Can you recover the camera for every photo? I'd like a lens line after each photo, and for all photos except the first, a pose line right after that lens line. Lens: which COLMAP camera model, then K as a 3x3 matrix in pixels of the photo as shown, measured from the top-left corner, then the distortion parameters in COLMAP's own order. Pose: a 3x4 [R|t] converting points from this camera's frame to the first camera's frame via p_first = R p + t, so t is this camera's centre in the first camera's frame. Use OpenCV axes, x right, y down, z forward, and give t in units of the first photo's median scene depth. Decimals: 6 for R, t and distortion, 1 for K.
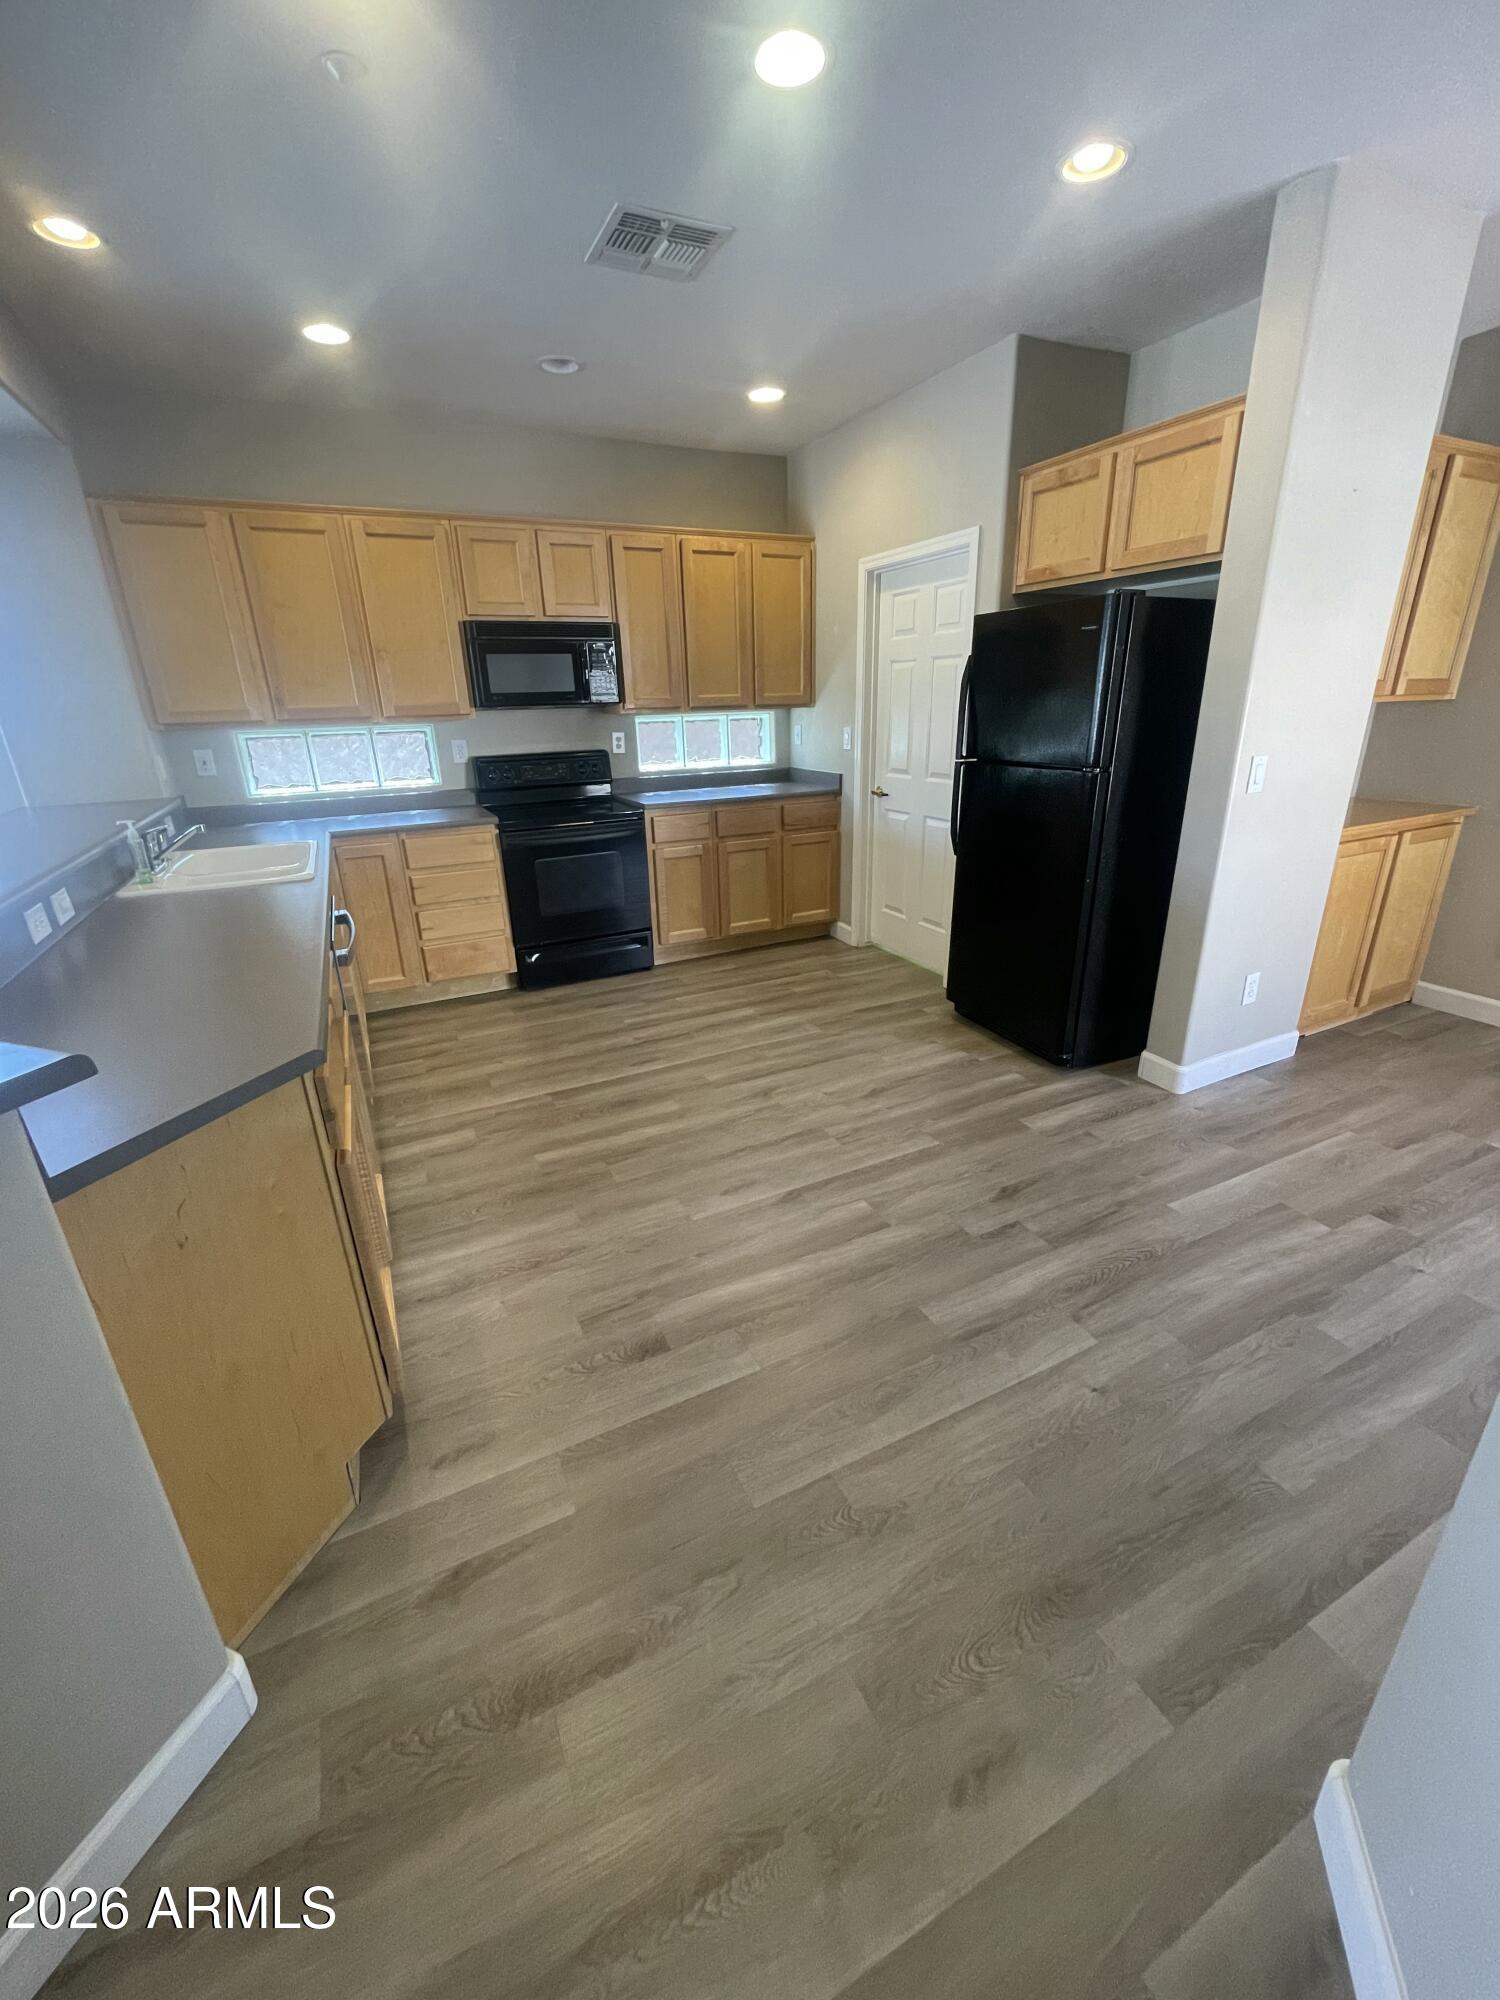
lens RADIAL K [[802.4, 0, 753.1], [0, 802.4, 1000.0], [0, 0, 1]] dist [0.000977, -0.000365]
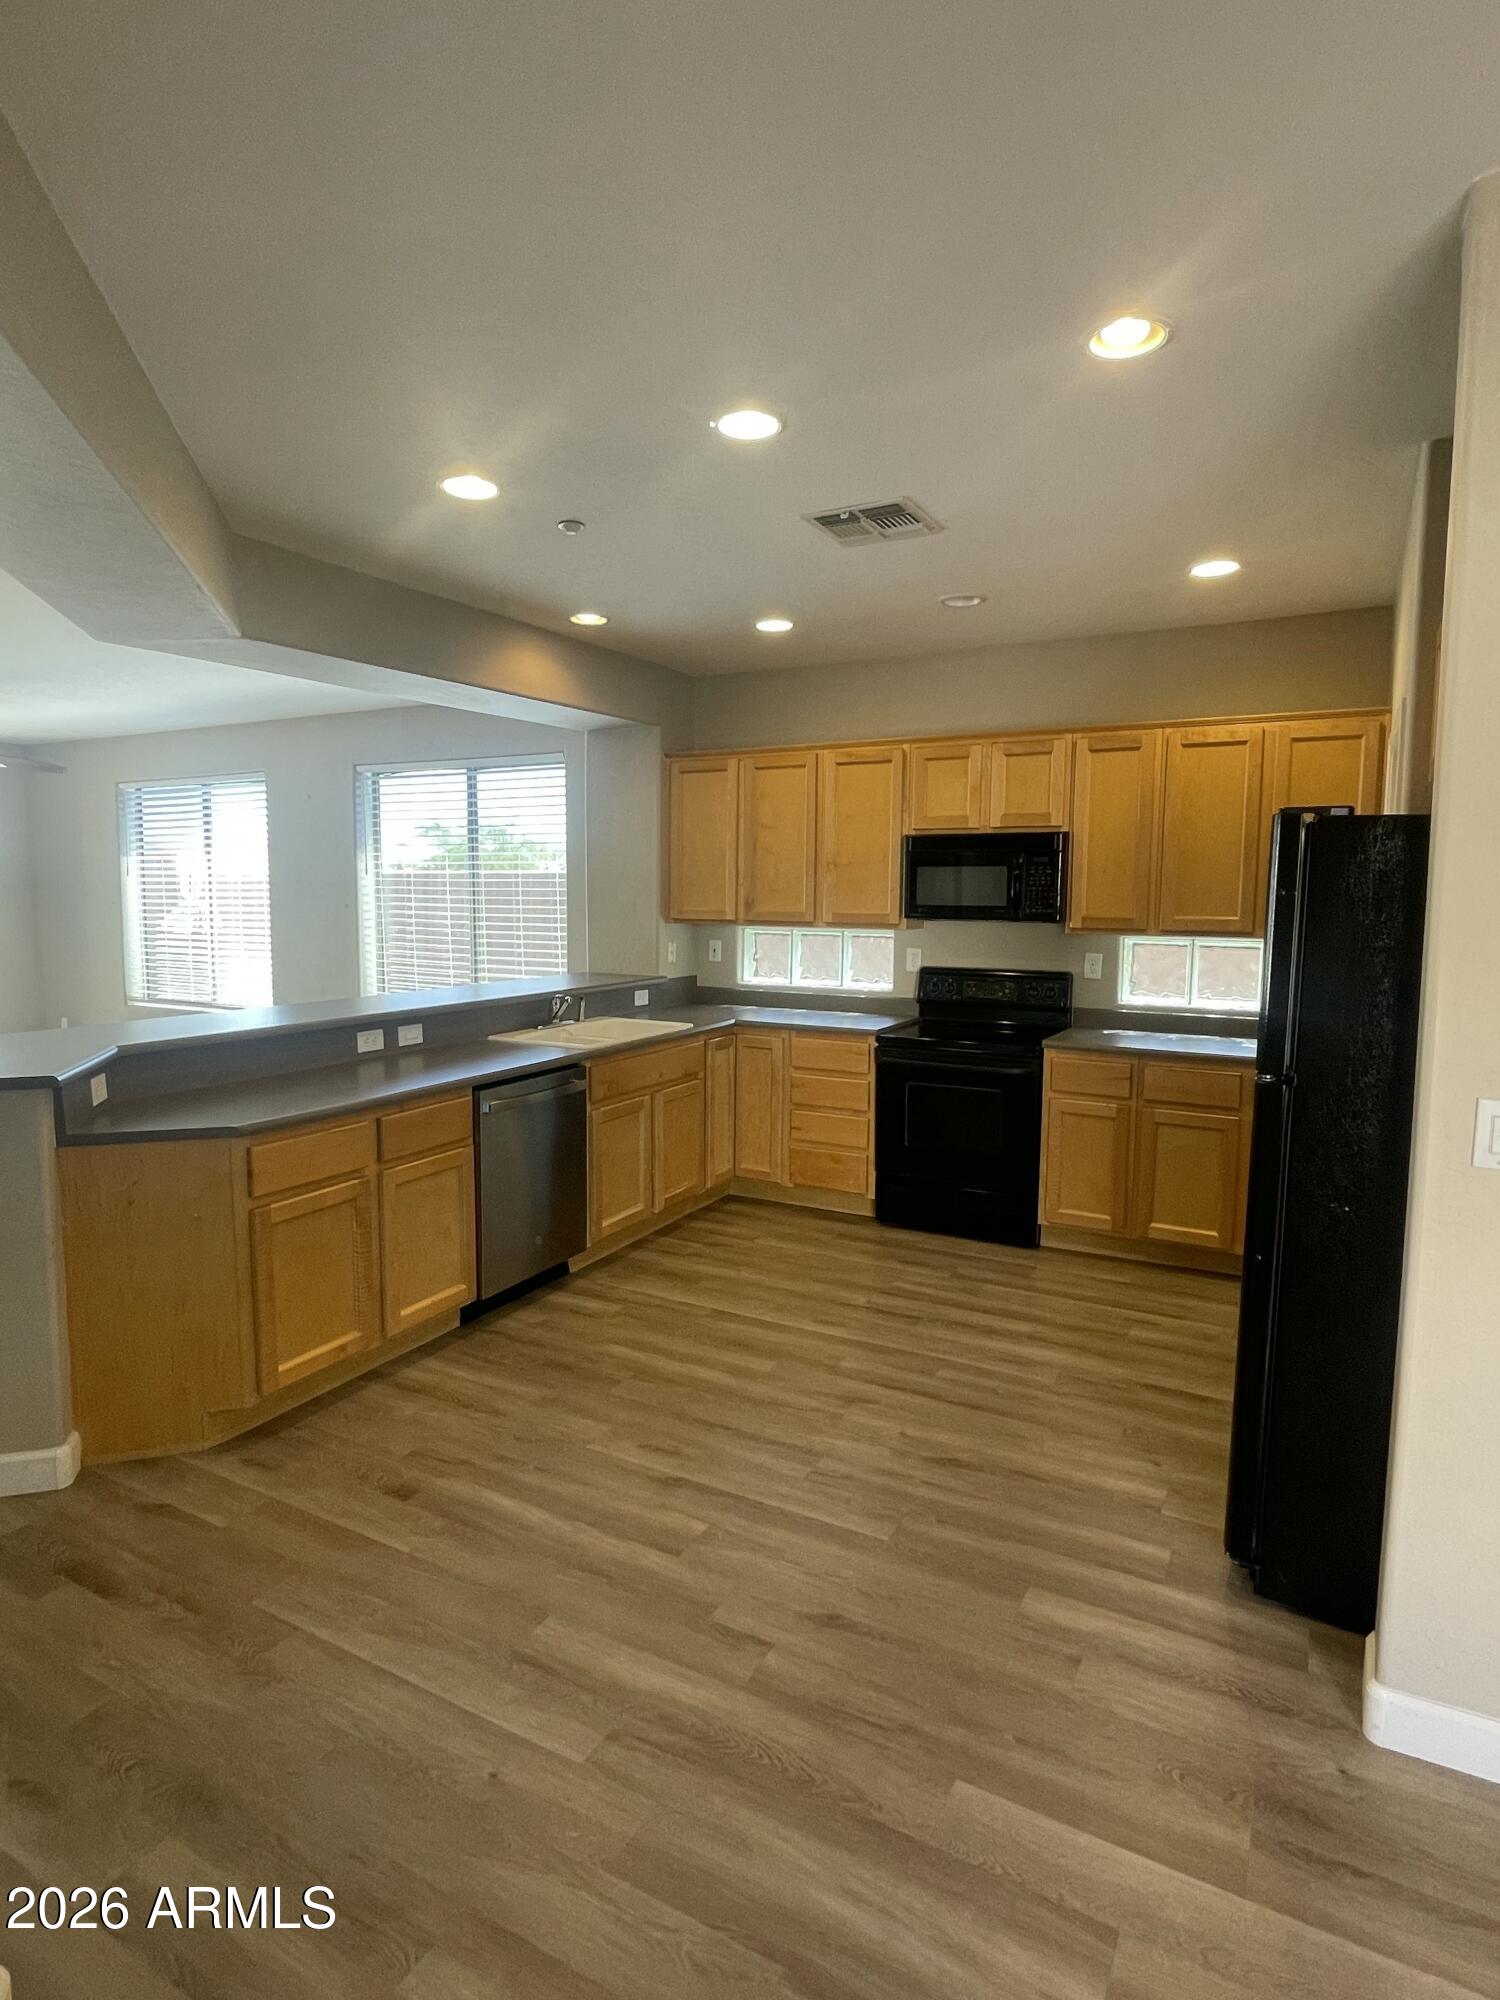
lens RADIAL K [[1078.0, 0, 755.6], [0, 1078.0, 997.8], [0, 0, 1]] dist [0.000167, 0.001329]
pose [[0.577845, 0.111908, -0.808438, 0.701165], [-0.308010, 0.947208, -0.089039, -0.122704], [0.755794, 0.300457, 0.581808, 0.171450]]
